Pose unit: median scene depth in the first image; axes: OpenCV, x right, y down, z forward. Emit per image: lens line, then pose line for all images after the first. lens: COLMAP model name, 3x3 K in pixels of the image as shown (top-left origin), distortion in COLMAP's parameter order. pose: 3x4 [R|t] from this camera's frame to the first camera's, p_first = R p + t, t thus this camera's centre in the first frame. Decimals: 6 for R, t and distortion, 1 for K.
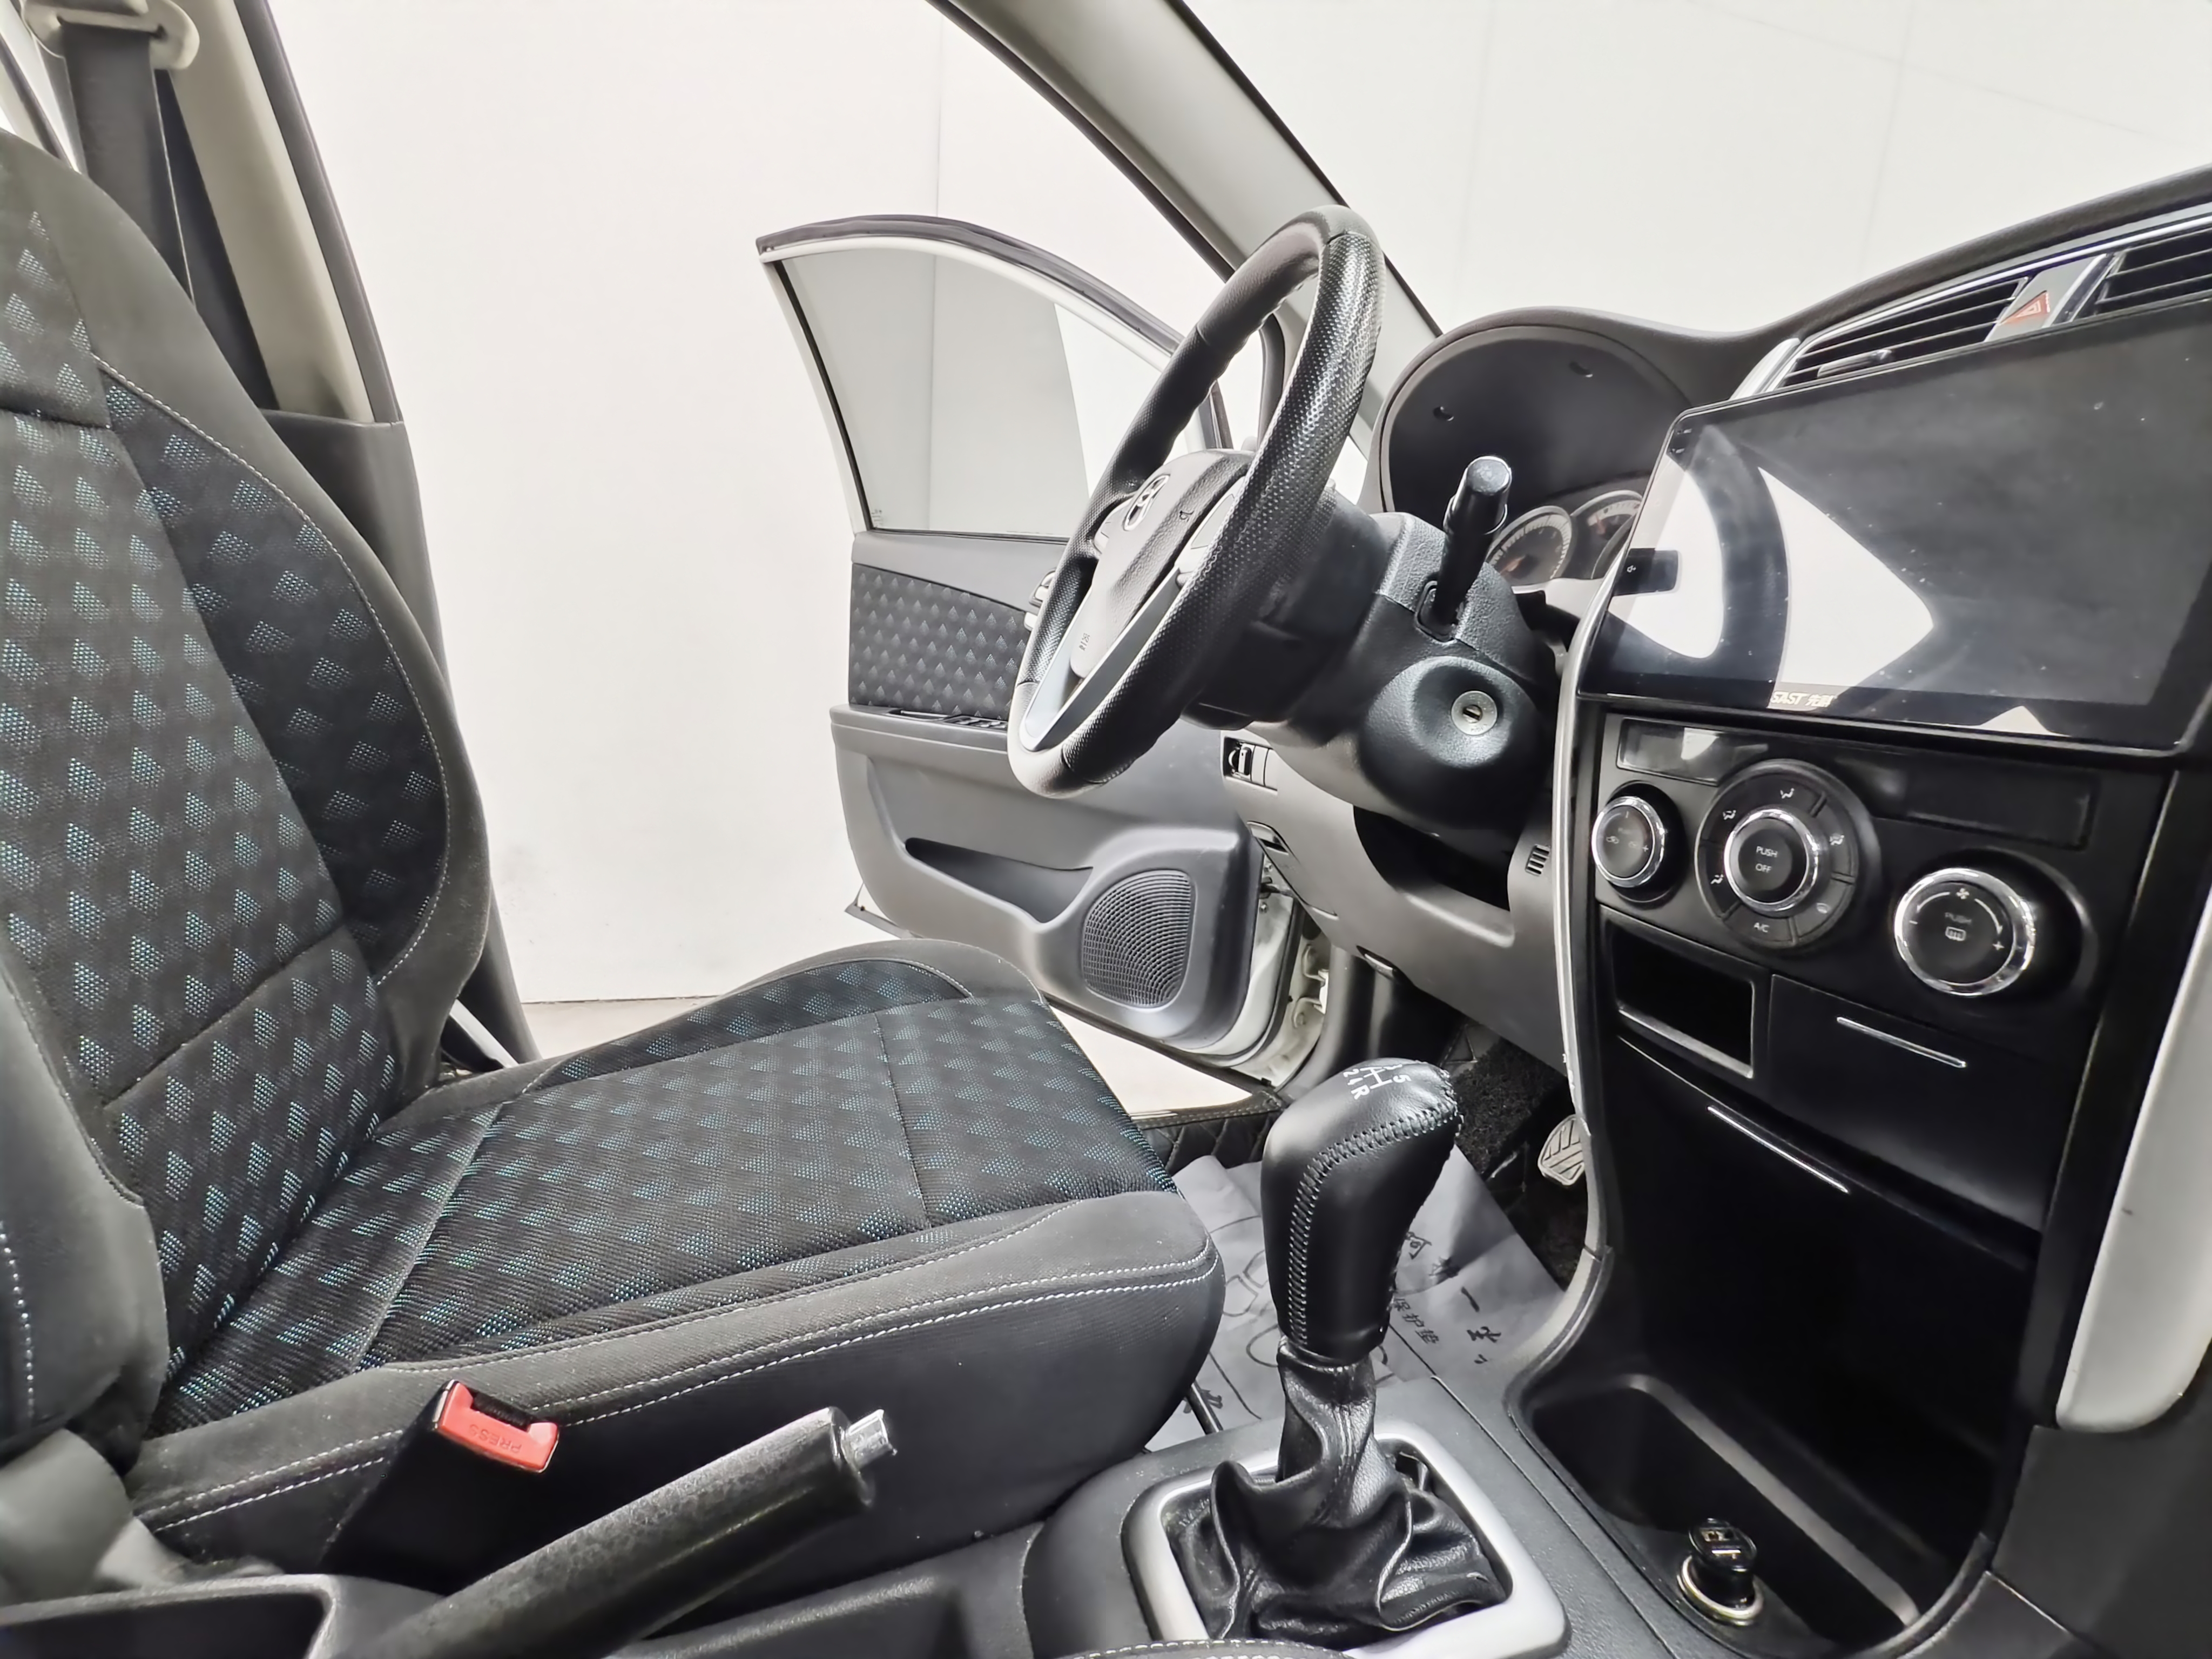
lens RADIAL K [[978.3, 0, 1098.7], [0, 978.3, 822.9], [0, 0, 1]] dist [-0.002498, -0.000706]
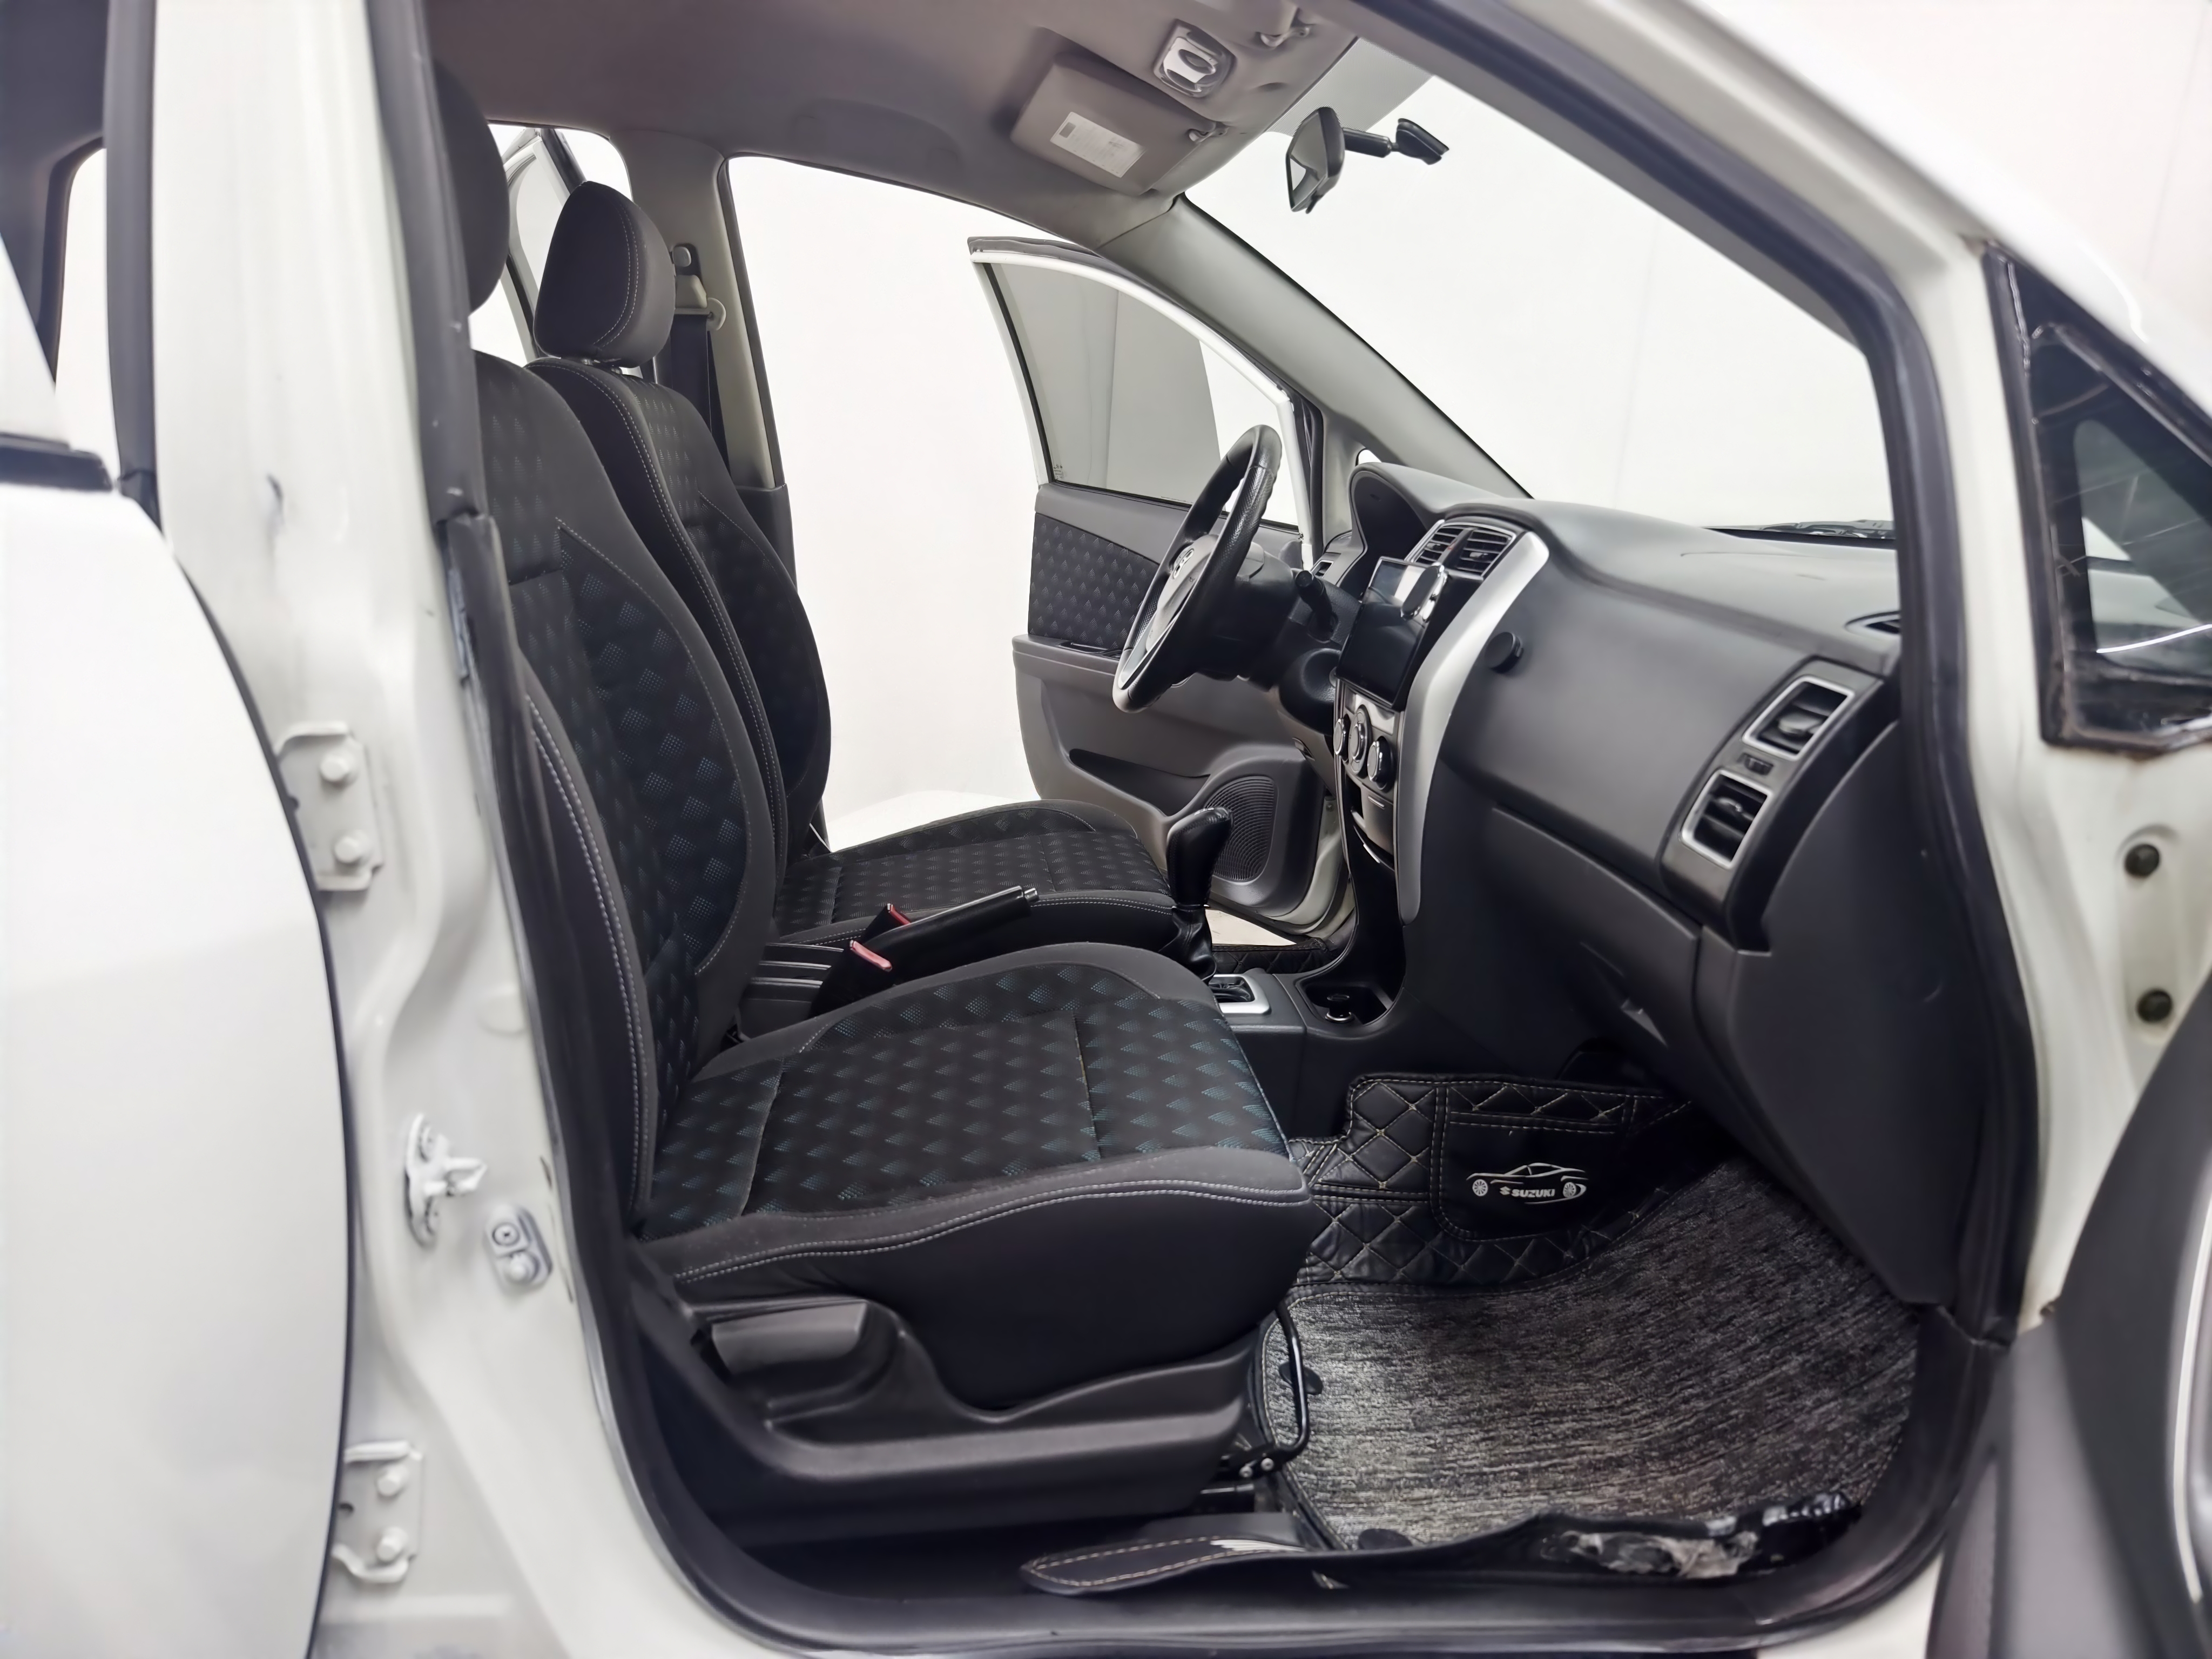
lens RADIAL K [[1490.8, 0, 1107.6], [0, 1490.8, 828.4], [0, 0, 1]] dist [-0.006137, -0.000228]
pose [[0.981638, 0.050077, -0.184063, 0.196458], [-0.043008, 0.998183, 0.042202, 0.034365], [0.185842, -0.033511, 0.982008, -0.819063]]
